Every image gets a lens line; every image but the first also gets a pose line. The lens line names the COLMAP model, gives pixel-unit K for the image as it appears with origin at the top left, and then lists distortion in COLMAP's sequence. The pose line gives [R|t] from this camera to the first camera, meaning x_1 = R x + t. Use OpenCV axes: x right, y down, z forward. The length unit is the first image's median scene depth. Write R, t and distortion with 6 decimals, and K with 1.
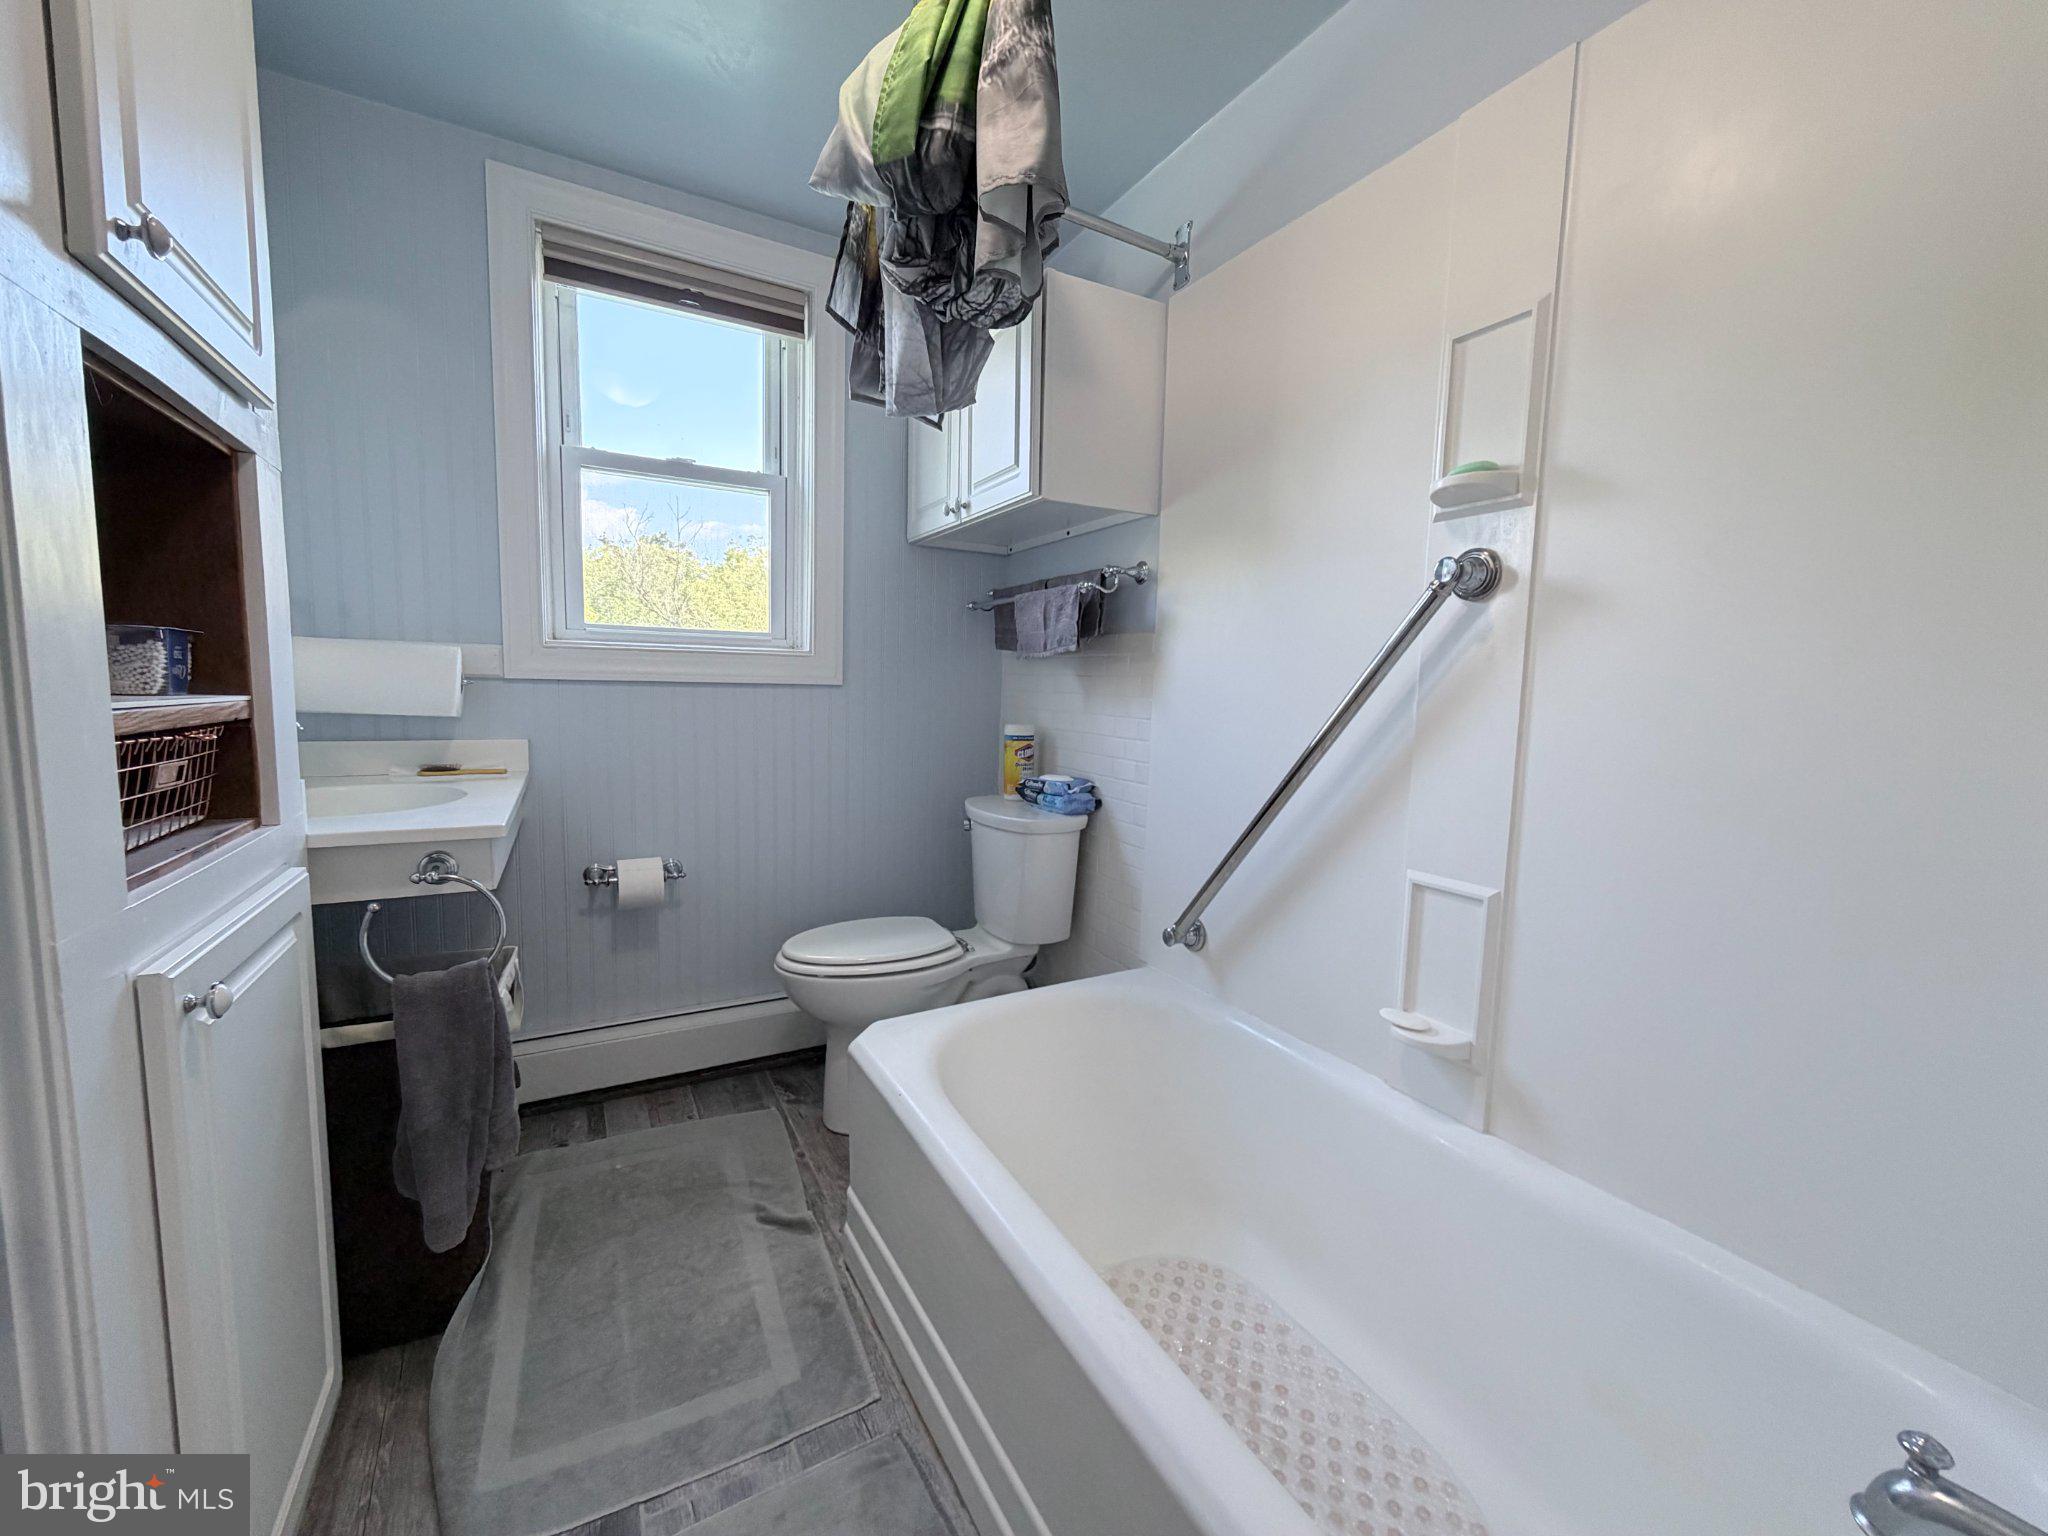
lens RADIAL K [[816.5, 0, 1022.7], [0, 816.5, 770.5], [0, 0, 1]] dist [0.001222, 0.000155]
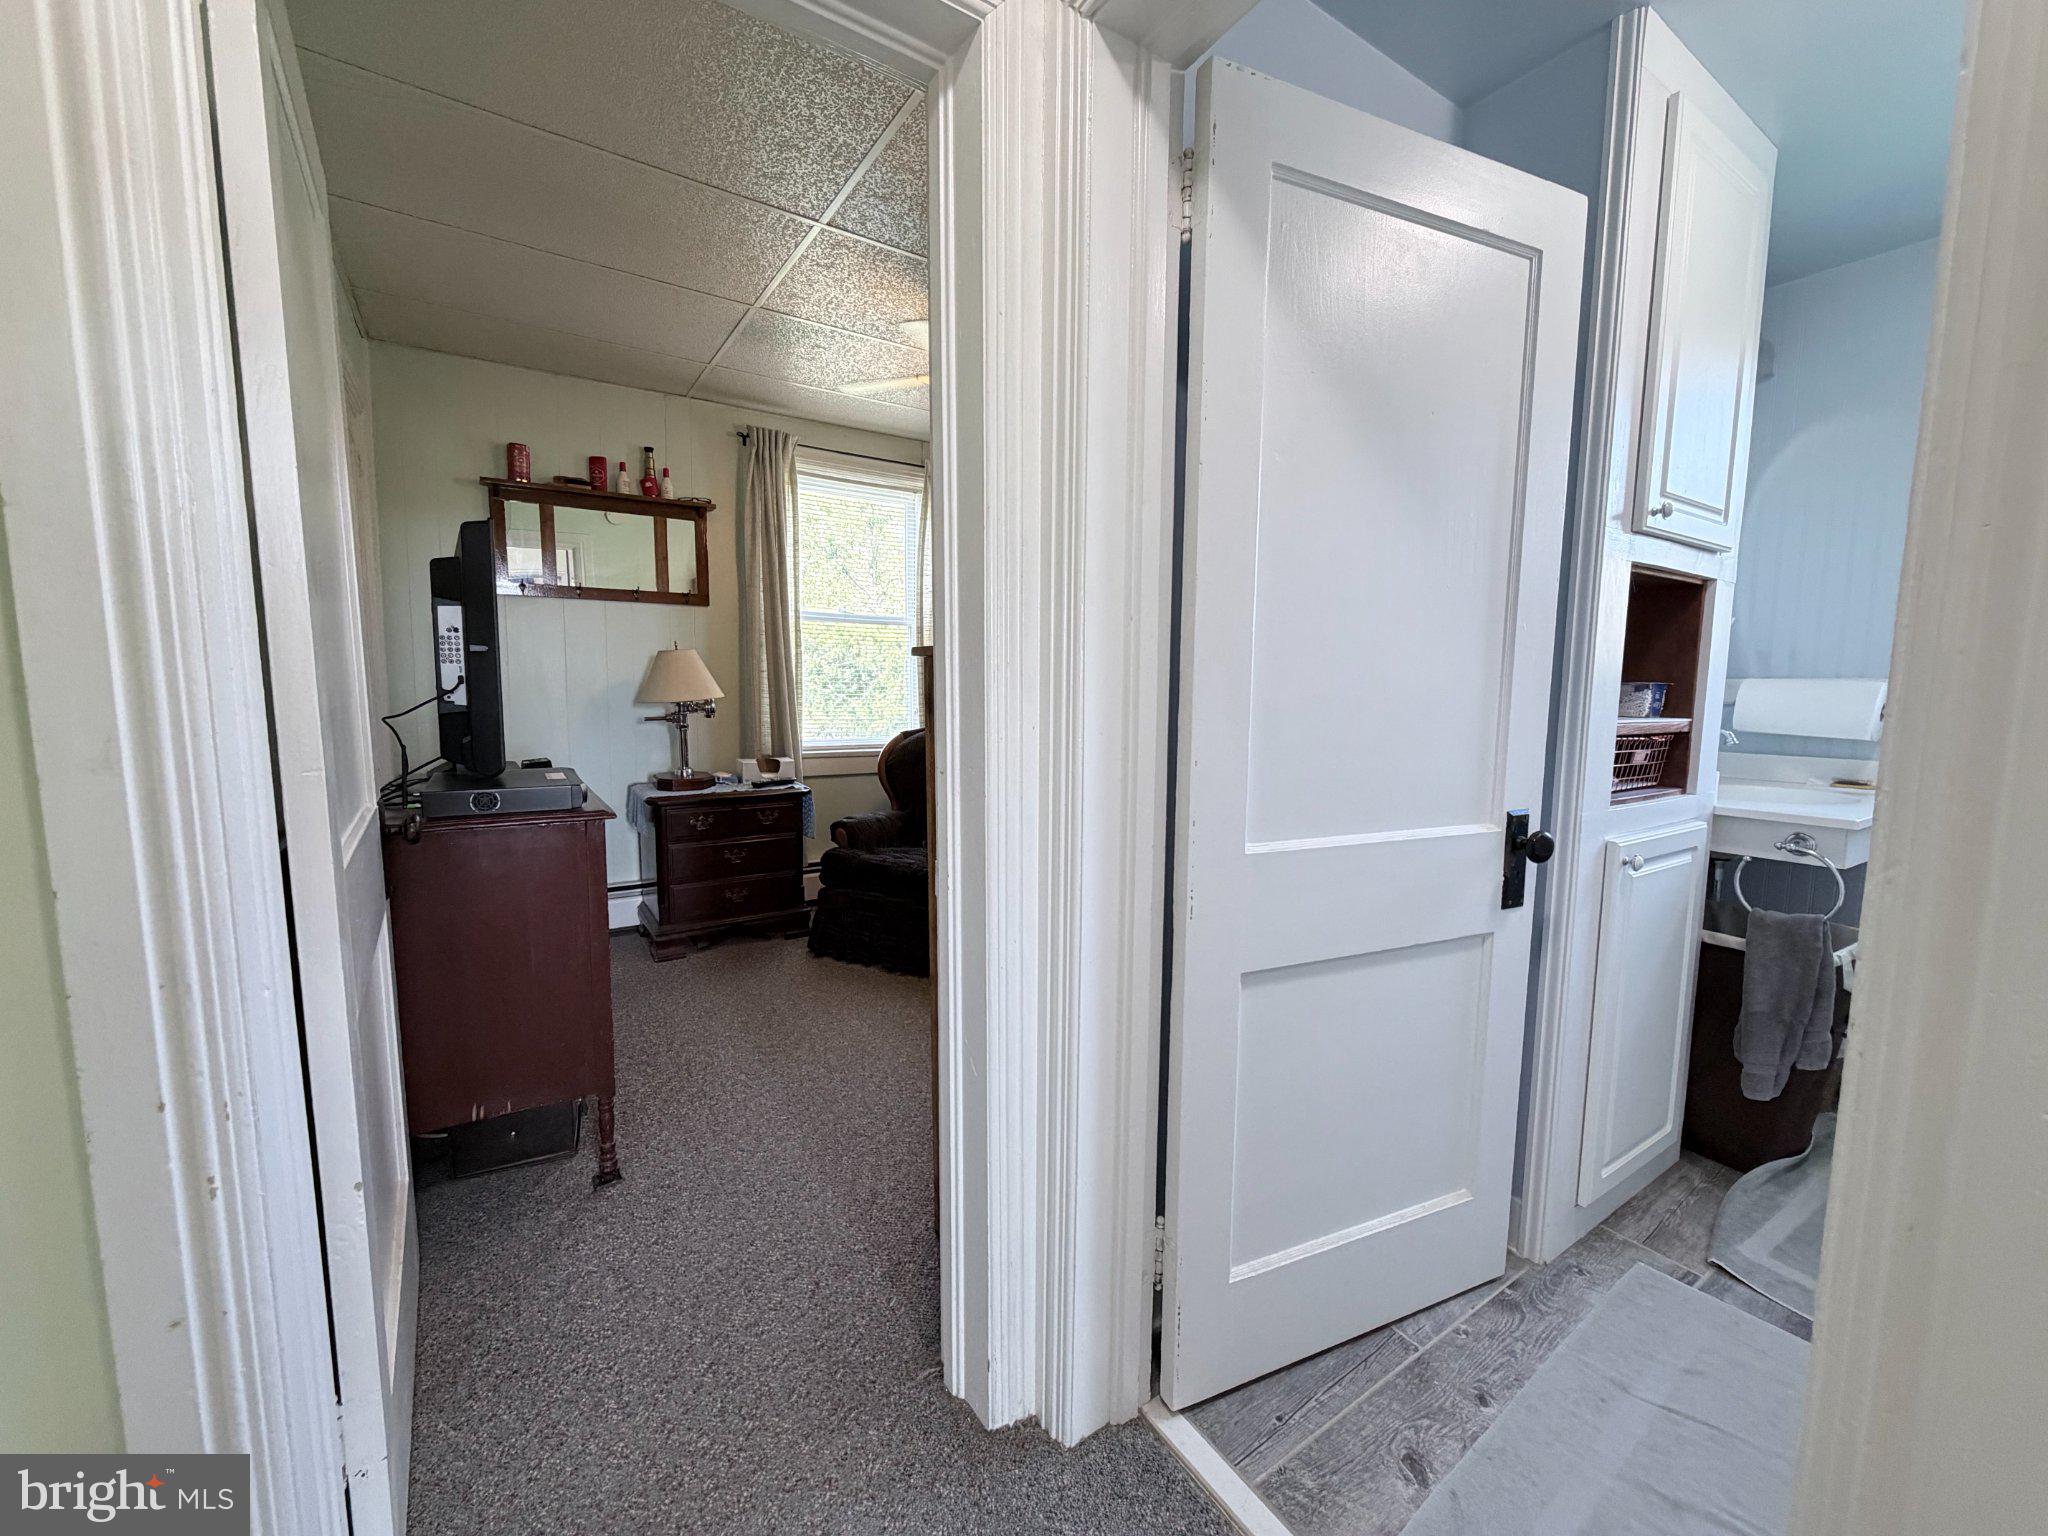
lens RADIAL K [[816.5, 0, 1021.9], [0, 816.5, 775.8], [0, 0, 1]] dist [0.001222, 0.000155]
pose [[0.069327, 0.085710, -0.993905, 0.708683], [-0.110781, 0.990802, 0.077715, 0.052523], [0.991424, 0.104718, 0.078185, -0.548411]]
